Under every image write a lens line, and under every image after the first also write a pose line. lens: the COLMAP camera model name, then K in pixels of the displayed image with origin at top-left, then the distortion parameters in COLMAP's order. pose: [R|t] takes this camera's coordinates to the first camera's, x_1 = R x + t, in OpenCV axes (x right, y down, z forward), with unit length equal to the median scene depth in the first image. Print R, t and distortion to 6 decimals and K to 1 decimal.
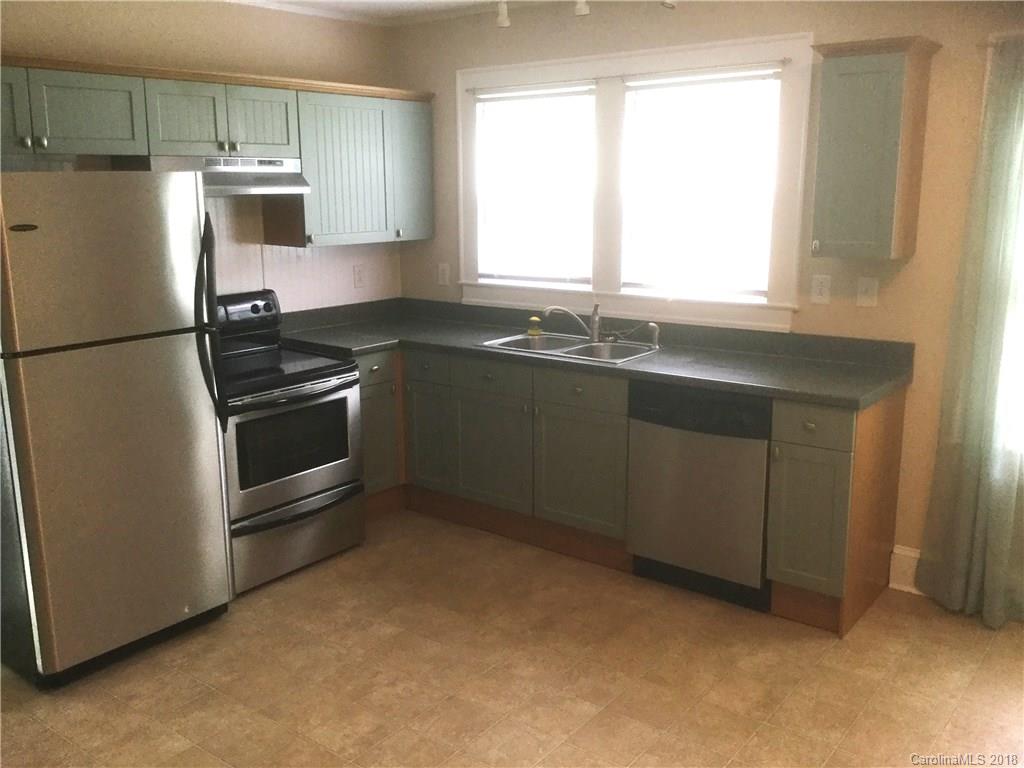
lens RADIAL K [[926.4, 0, 512.0], [0, 926.4, 384.0], [0, 0, 1]] dist [0.094776, 0.001302]
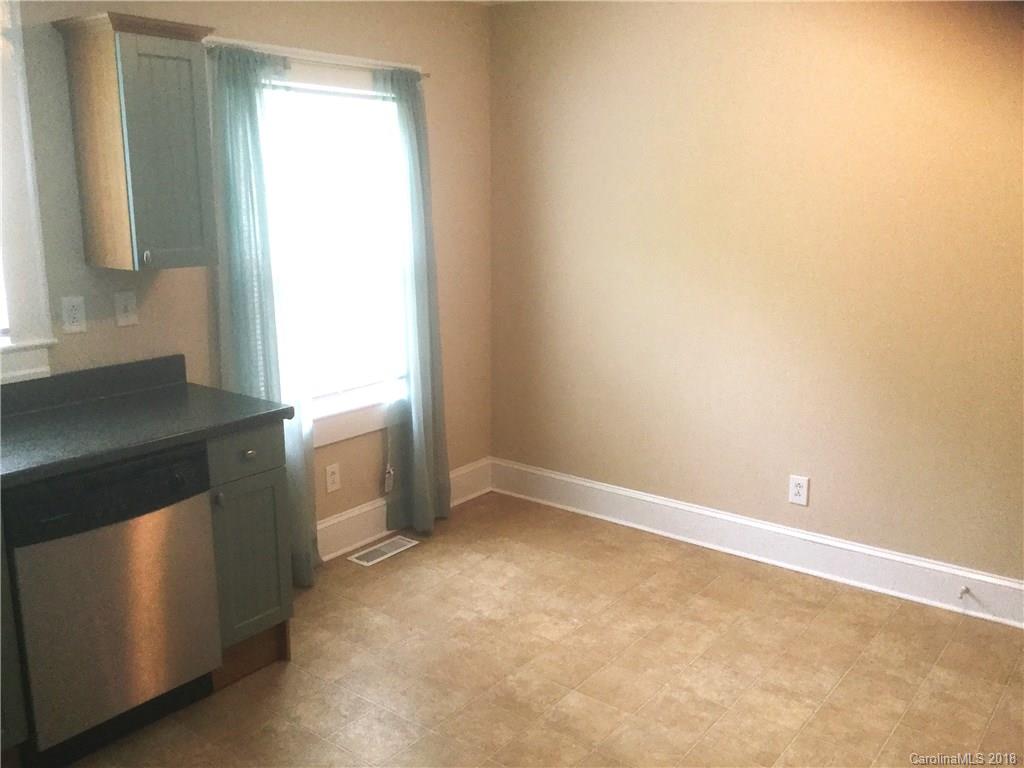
lens RADIAL K [[926.4, 0, 512.0], [0, 926.4, 384.0], [0, 0, 1]] dist [0.094776, 0.001302]
pose [[-0.017235, -0.205152, 0.978578, -0.478621], [0.208482, 0.956474, 0.204190, -0.131004], [-0.977874, 0.207535, 0.026286, 0.624618]]
